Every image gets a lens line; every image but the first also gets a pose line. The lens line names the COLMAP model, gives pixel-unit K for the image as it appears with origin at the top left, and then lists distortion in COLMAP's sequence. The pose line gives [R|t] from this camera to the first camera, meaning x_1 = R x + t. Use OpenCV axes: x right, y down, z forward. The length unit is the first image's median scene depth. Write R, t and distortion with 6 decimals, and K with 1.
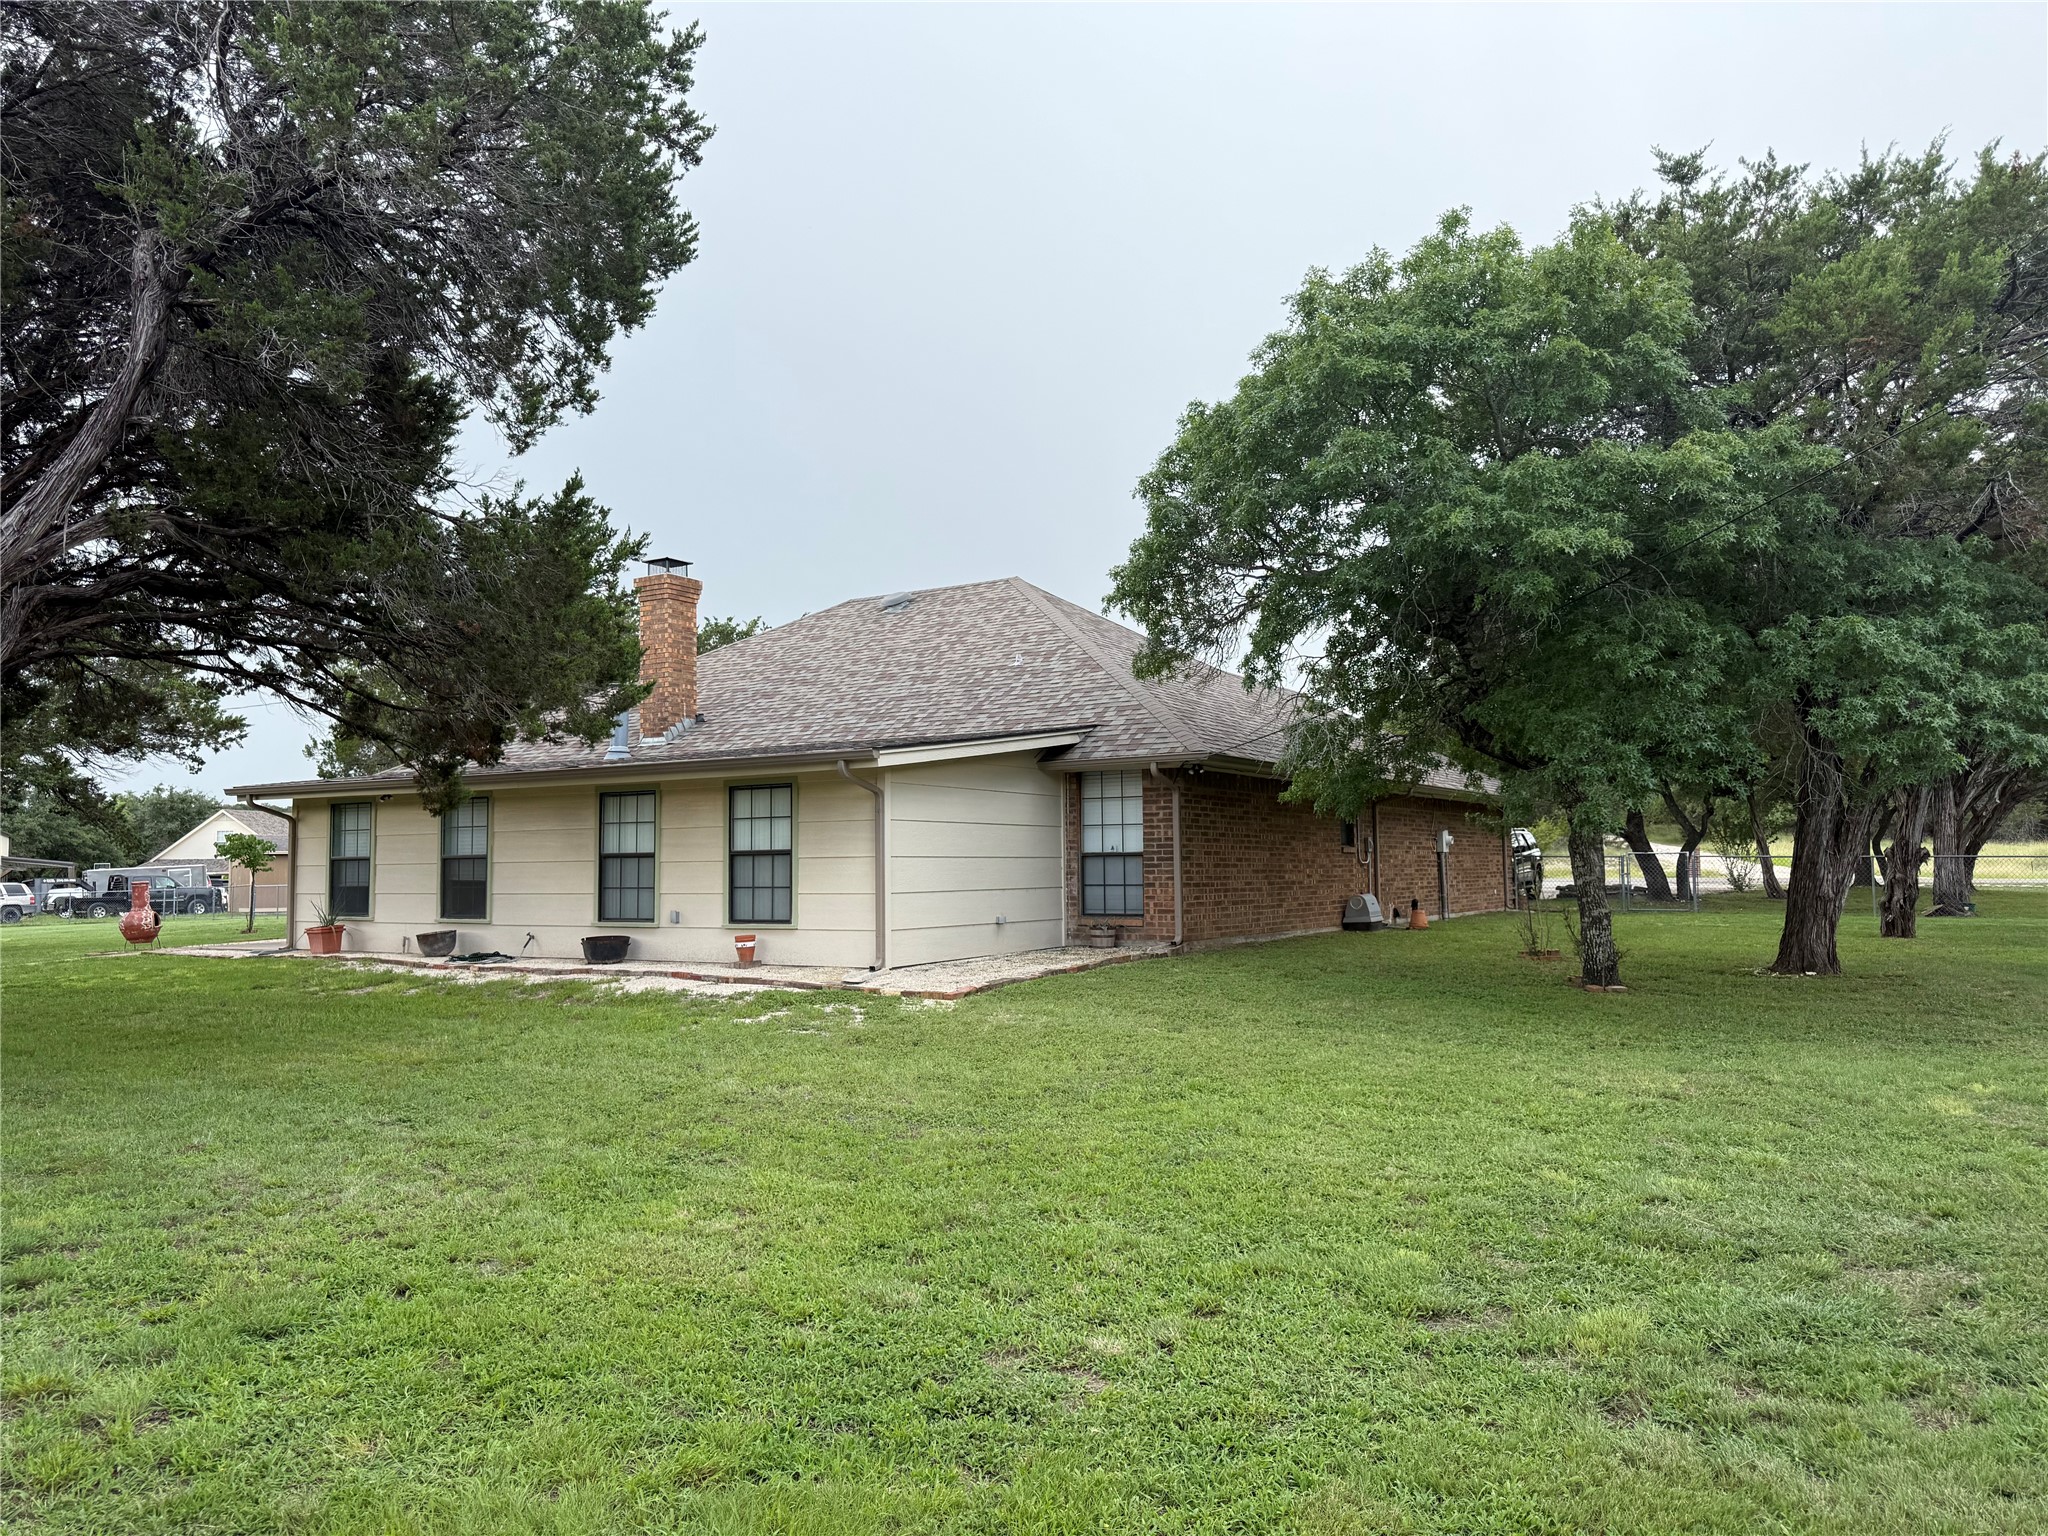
lens RADIAL K [[1445.3, 0, 1024.0], [0, 1445.3, 768.0], [0, 0, 1]] dist [0.146925, -0.253389]
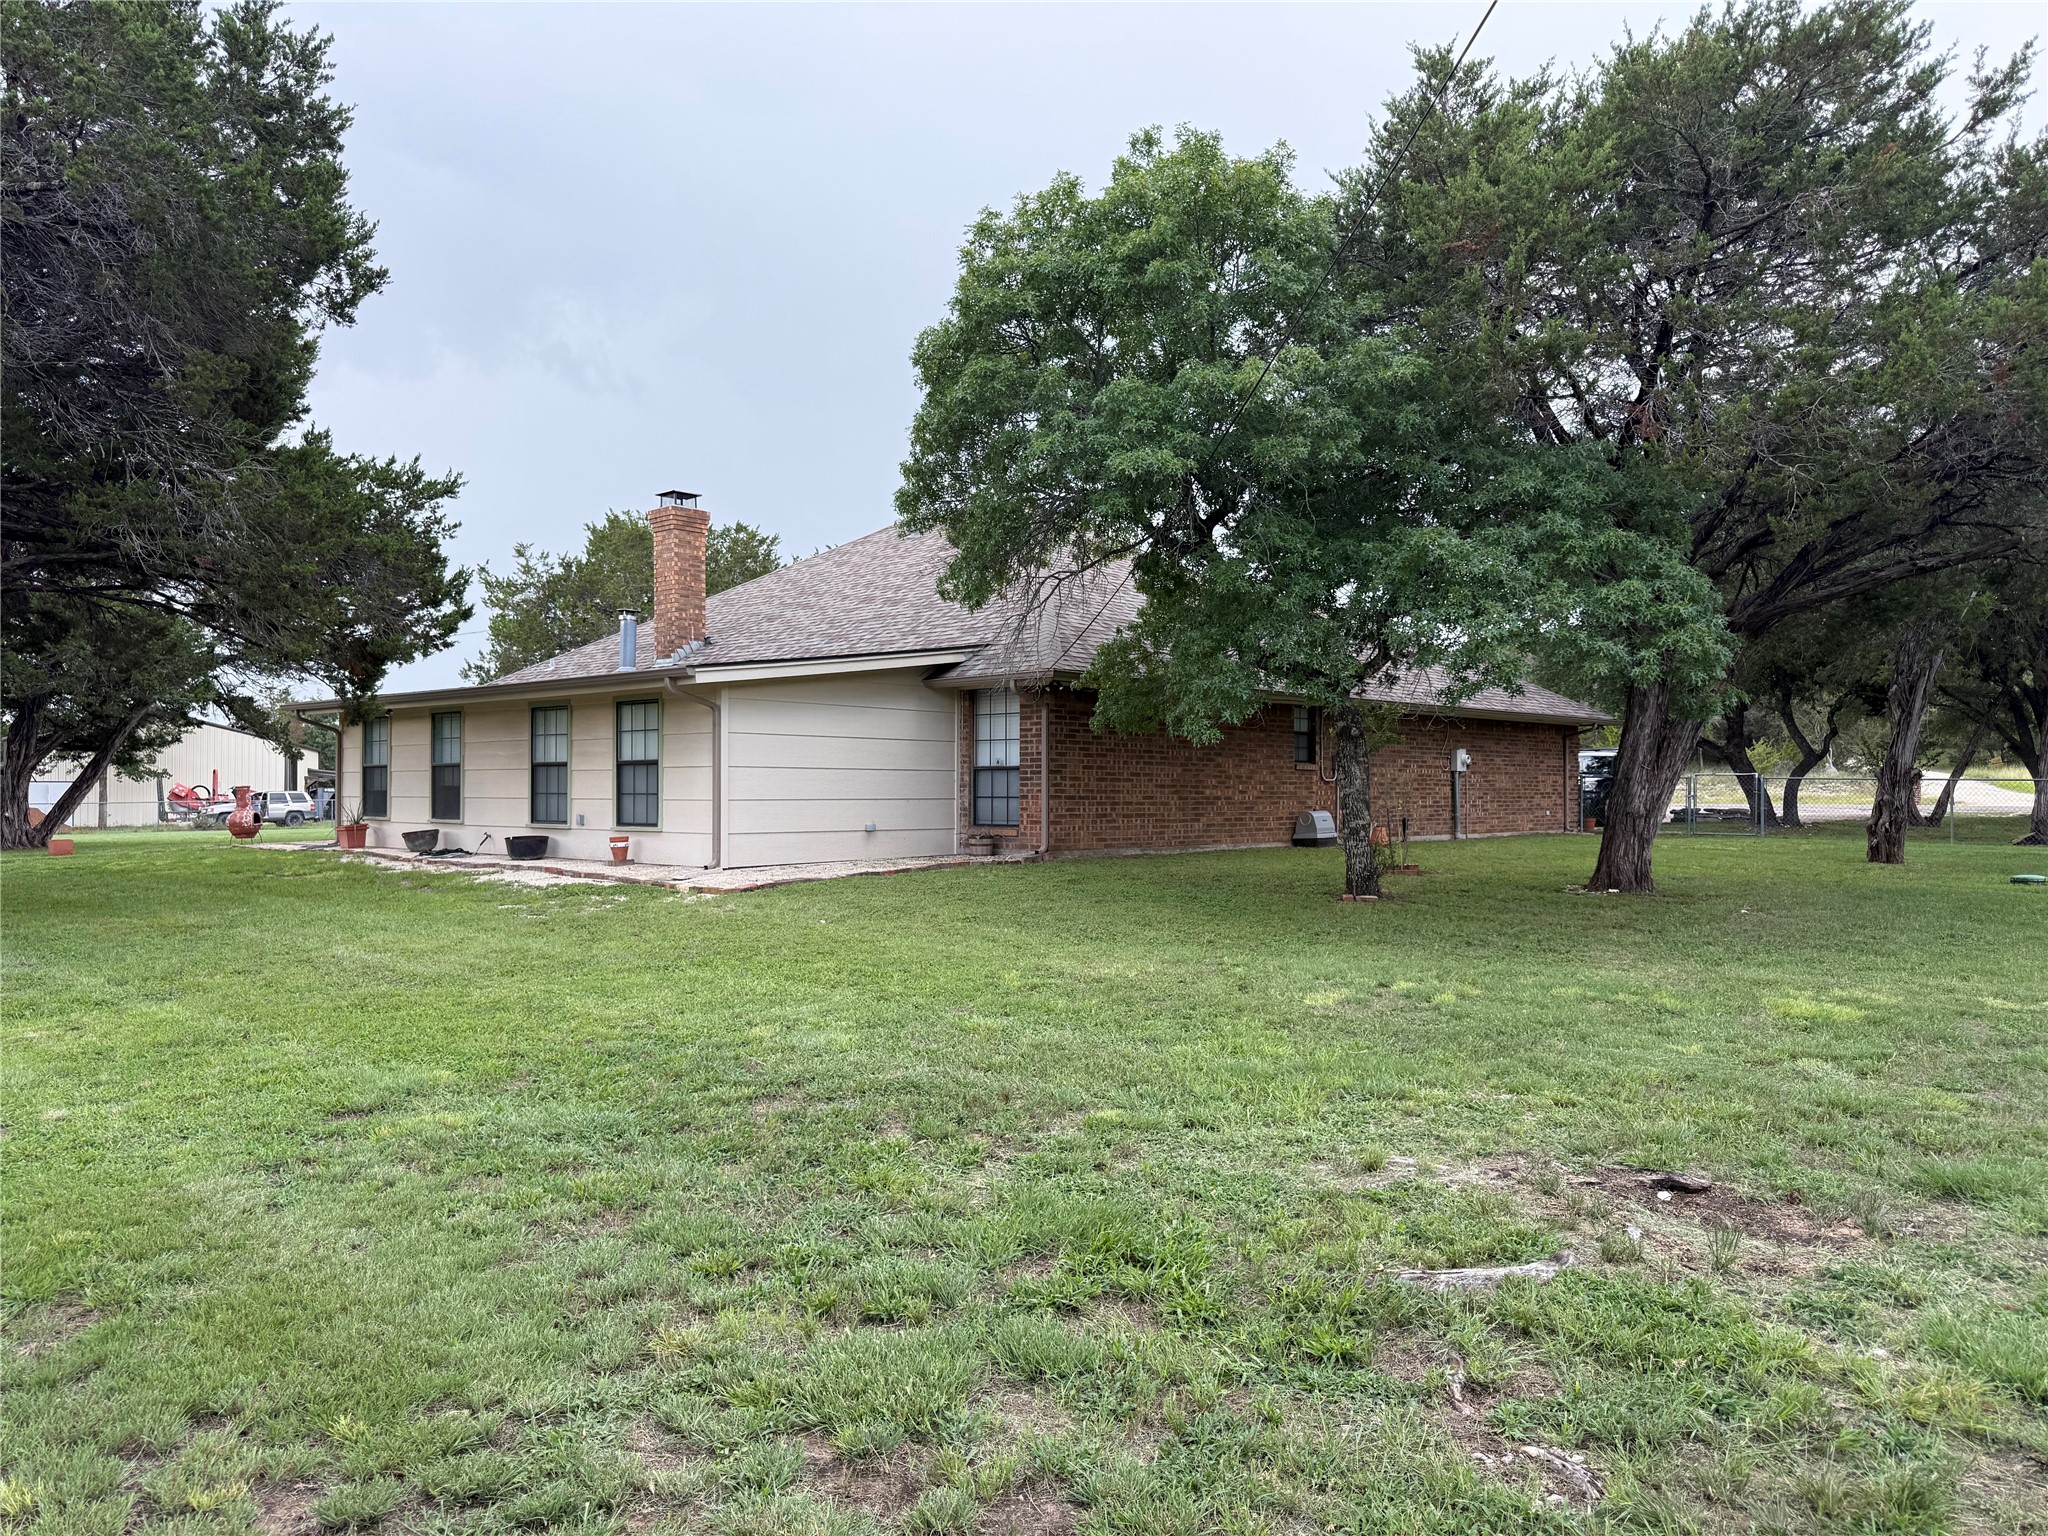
lens RADIAL K [[1445.3, 0, 1024.0], [0, 1445.3, 768.0], [0, 0, 1]] dist [0.146925, -0.253389]
pose [[0.982230, 0.007851, -0.187519, 0.282675], [0.002129, 0.998594, 0.052961, 0.004409], [0.187671, -0.052419, 0.980832, -0.024227]]
